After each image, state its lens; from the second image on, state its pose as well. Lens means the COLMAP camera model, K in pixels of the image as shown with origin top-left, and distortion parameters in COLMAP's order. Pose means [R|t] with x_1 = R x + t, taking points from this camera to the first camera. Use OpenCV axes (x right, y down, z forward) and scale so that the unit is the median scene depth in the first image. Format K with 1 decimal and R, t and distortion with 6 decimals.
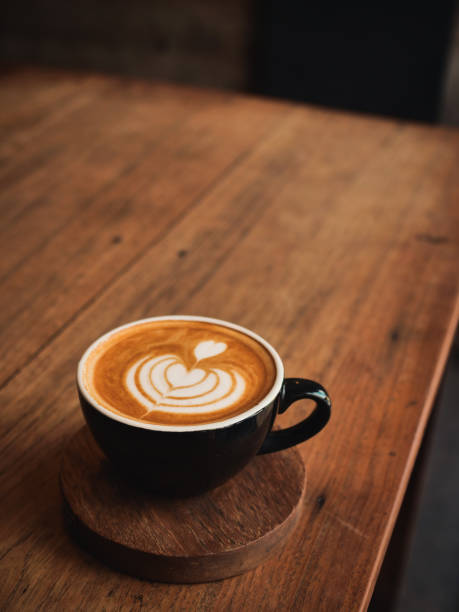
lens RADIAL K [[887.3, 0, 229.5], [0, 887.3, 306.0], [0, 0, 1]] dist [-0.114548, 0.063252]
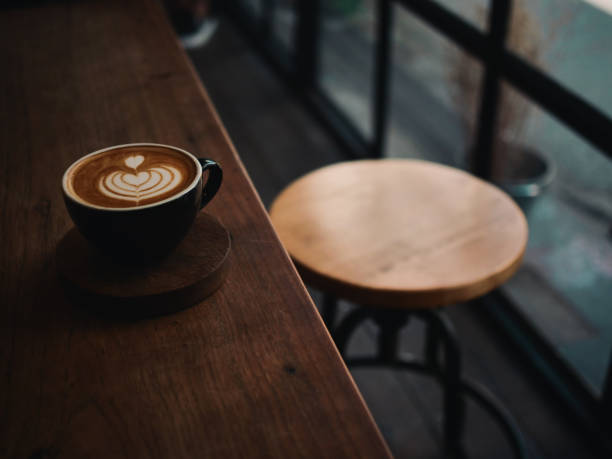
lens RADIAL K [[887.3, 0, 322.1], [0, 887.3, 238.1], [0, 0, 1]] dist [-0.114548, 0.063252]
pose [[0.786859, -0.359130, 0.501875, -0.575999], [0.327533, 0.932272, 0.153593, 0.046867], [-0.523044, 0.043525, 0.851194, -0.397099]]
